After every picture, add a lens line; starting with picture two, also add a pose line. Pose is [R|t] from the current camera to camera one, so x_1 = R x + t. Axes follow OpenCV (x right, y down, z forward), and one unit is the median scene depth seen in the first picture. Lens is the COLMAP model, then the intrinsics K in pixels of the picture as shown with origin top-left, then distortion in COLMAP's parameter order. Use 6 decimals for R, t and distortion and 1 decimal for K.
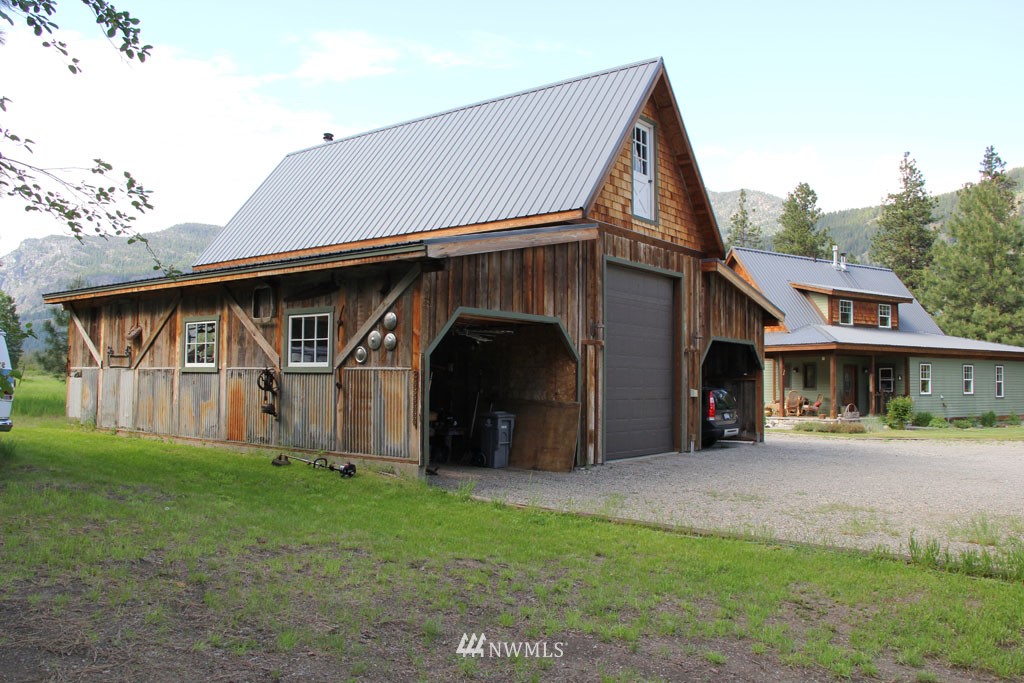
lens RADIAL K [[854.7, 0, 511.8], [0, 854.7, 346.0], [0, 0, 1]] dist [-0.117448, 0.022426]
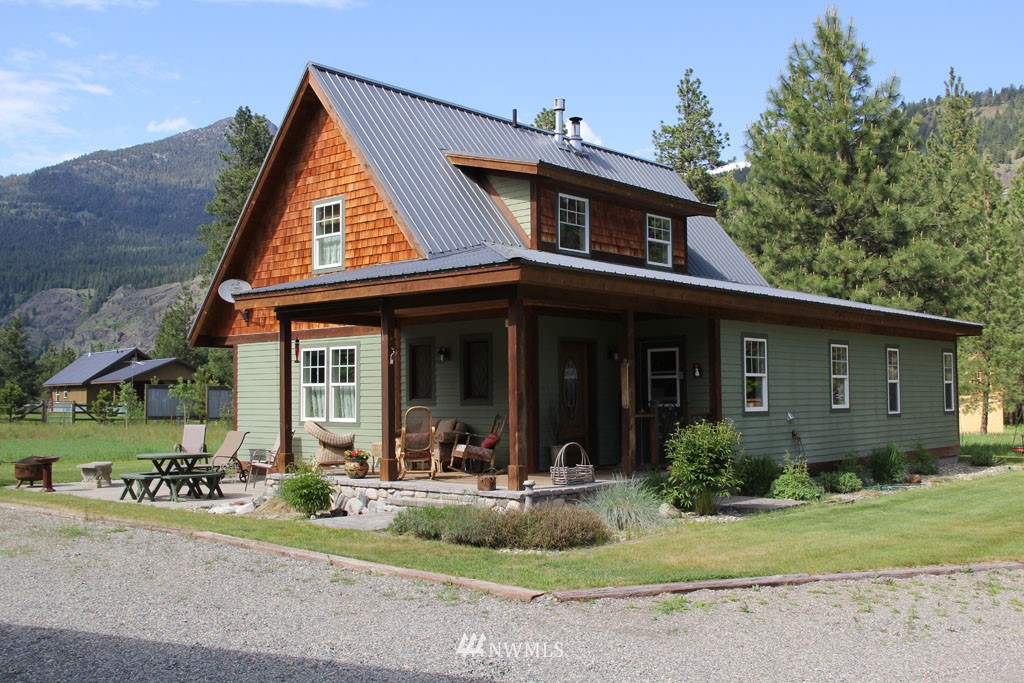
lens RADIAL K [[1027.3, 0, 511.0], [0, 1027.3, 339.4], [0, 0, 1]] dist [-0.087108, 0.000000]
pose [[0.961730, -0.000747, 0.273998, 0.222926], [0.003475, 0.999949, -0.009471, 0.024792], [-0.273977, 0.010061, 0.961684, 0.501749]]
